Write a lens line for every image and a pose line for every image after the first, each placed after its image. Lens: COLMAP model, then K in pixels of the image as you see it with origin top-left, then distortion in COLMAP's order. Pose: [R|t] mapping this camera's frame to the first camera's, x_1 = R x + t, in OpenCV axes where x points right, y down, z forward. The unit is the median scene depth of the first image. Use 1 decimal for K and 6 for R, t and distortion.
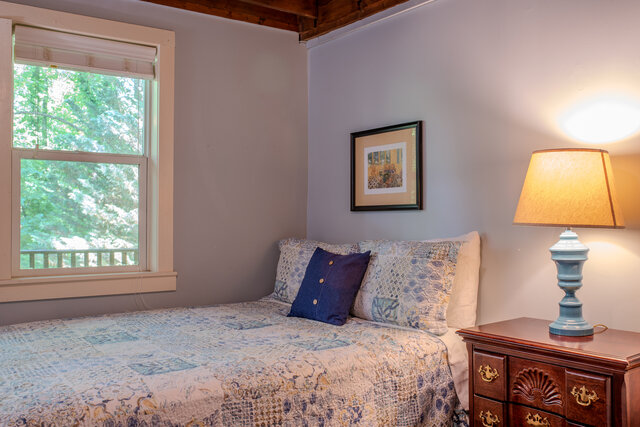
lens RADIAL K [[615.0, 0, 317.1], [0, 615.0, 215.1], [0, 0, 1]] dist [-0.038083, 0.000000]
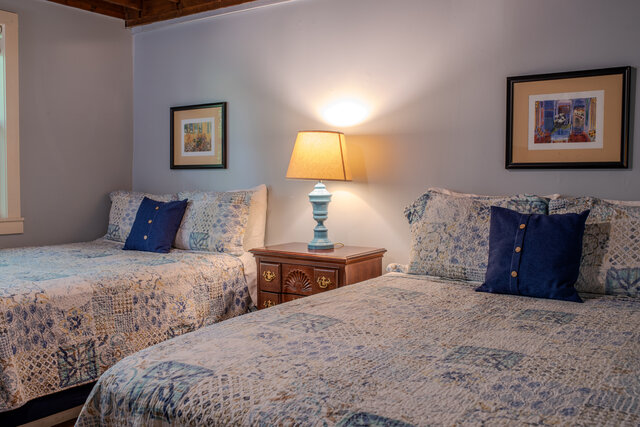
lens RADIAL K [[615.0, 0, 317.4], [0, 615.0, 217.2], [0, 0, 1]] dist [-0.038083, 0.000000]
pose [[0.950480, -0.009728, 0.310633, -0.072874], [-0.011248, 0.997778, 0.065664, 0.008673], [-0.310582, -0.065906, 0.948259, -0.433451]]
